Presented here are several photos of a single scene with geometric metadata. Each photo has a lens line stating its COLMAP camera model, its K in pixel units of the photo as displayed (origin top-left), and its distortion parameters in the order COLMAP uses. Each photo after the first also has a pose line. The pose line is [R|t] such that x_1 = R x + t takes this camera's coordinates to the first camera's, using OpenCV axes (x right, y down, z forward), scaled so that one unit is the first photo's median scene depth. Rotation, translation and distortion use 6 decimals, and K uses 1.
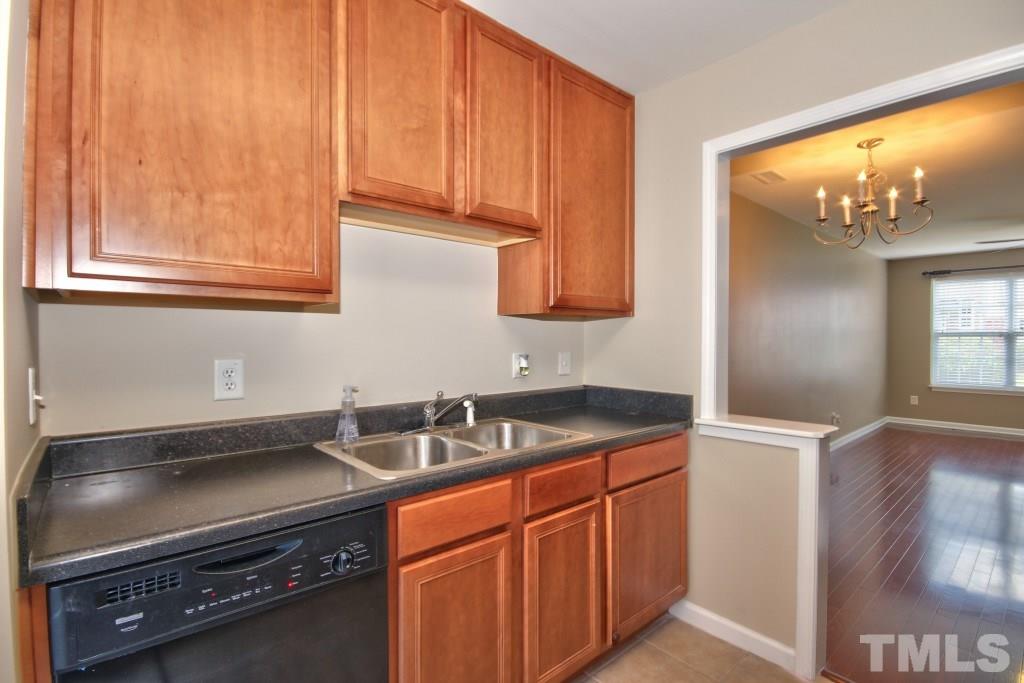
lens RADIAL K [[481.3, 0, 517.6], [0, 481.3, 344.7], [0, 0, 1]] dist [0.000197, -0.001276]
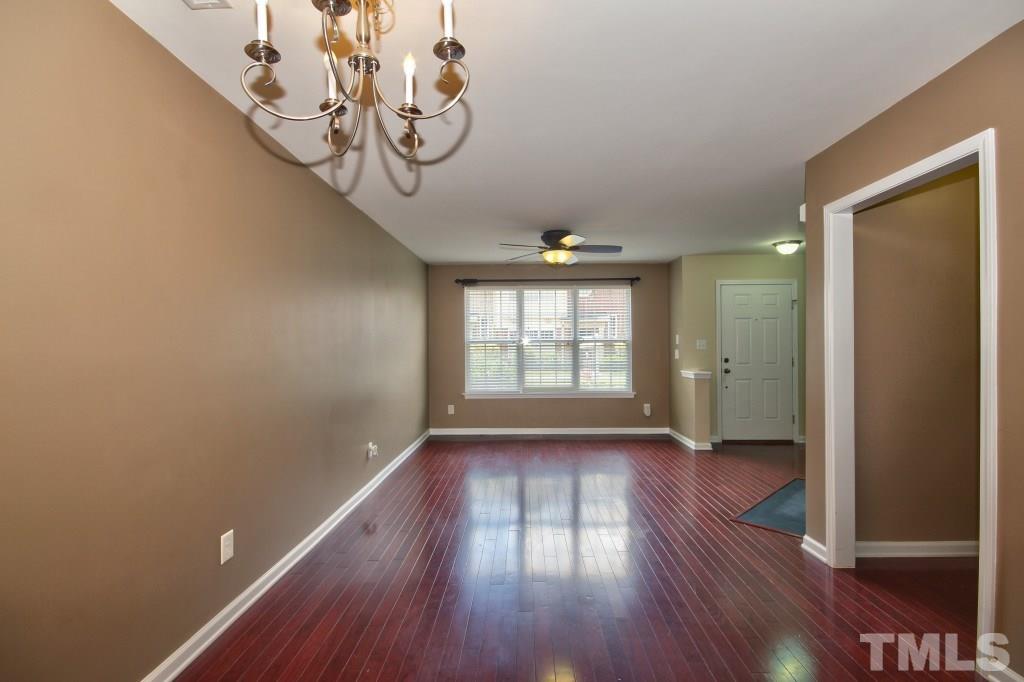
lens RADIAL K [[481.3, 0, 517.6], [0, 481.3, 344.2], [0, 0, 1]] dist [0.000197, -0.001276]
pose [[0.679693, -0.001981, 0.733494, 0.465565], [0.017465, 0.999757, -0.013483, -0.002867], [-0.733289, 0.021975, 0.679562, 0.550351]]
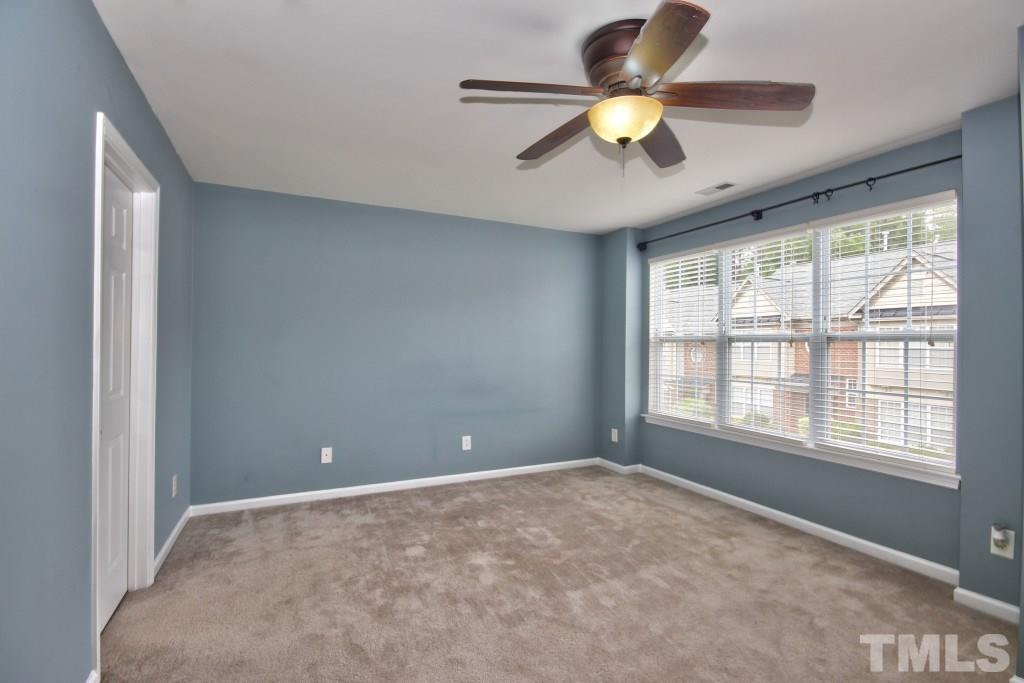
lens RADIAL K [[481.3, 0, 517.6], [0, 481.3, 344.7], [0, 0, 1]] dist [0.000197, -0.001276]
pose [[0.961968, 0.003105, -0.273145, 2.007373], [-0.008943, 0.999757, -0.020133, 0.004936], [0.273017, 0.021810, 0.961762, 0.680258]]
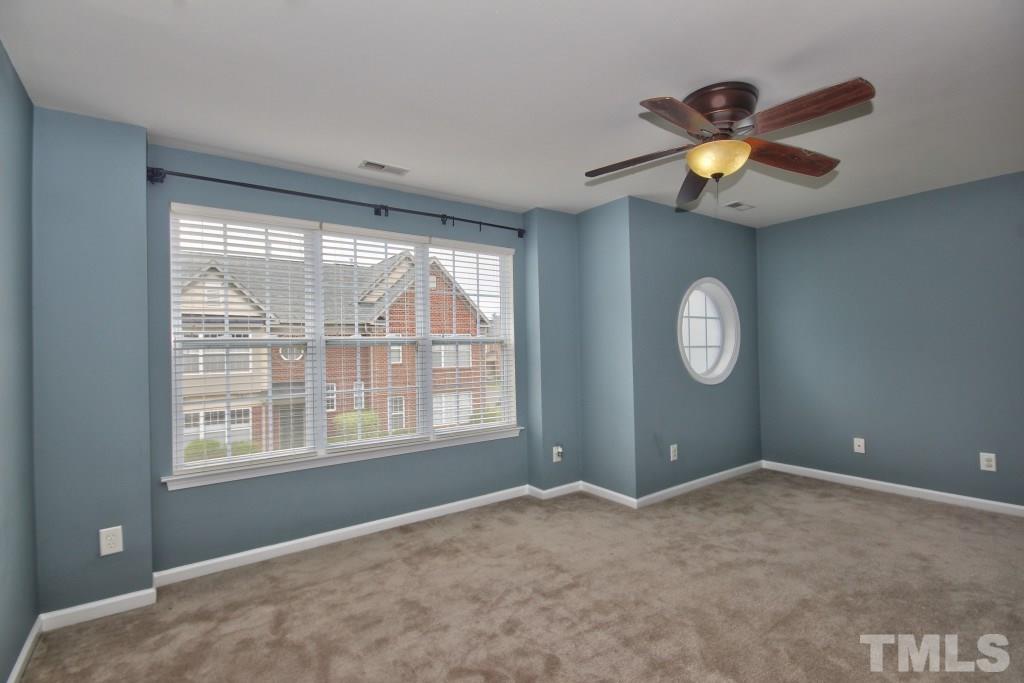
lens RADIAL K [[478.8, 0, 510.6], [0, 478.8, 352.6], [0, 0, 1]] dist [-0.002397, -0.000872]
pose [[0.100343, -0.012911, 0.994869, 1.177574], [0.037233, 0.999264, 0.009213, -0.016042], [-0.994256, 0.036118, 0.100749, 1.584538]]
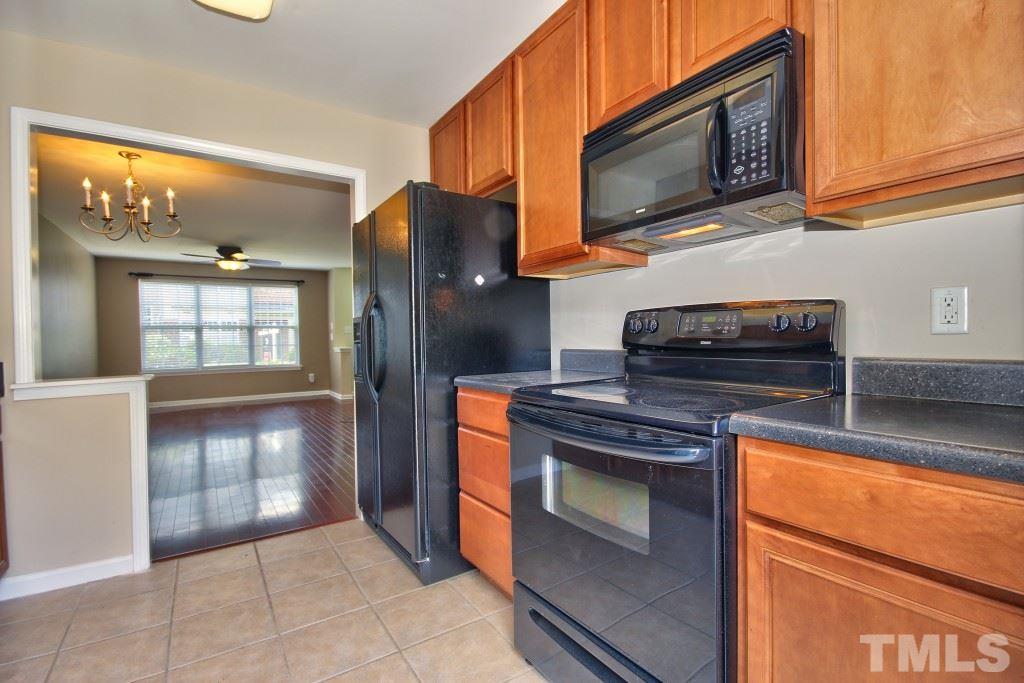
lens RADIAL K [[474.6, 0, 512.0], [0, 474.6, 341.5], [0, 0, 1]] dist [0.016388, 0.000044]
pose [[0.153164, -0.016292, 0.988067, -0.288683], [0.029843, 0.999484, 0.011854, 0.055636], [-0.987750, 0.027672, 0.153571, -0.105198]]
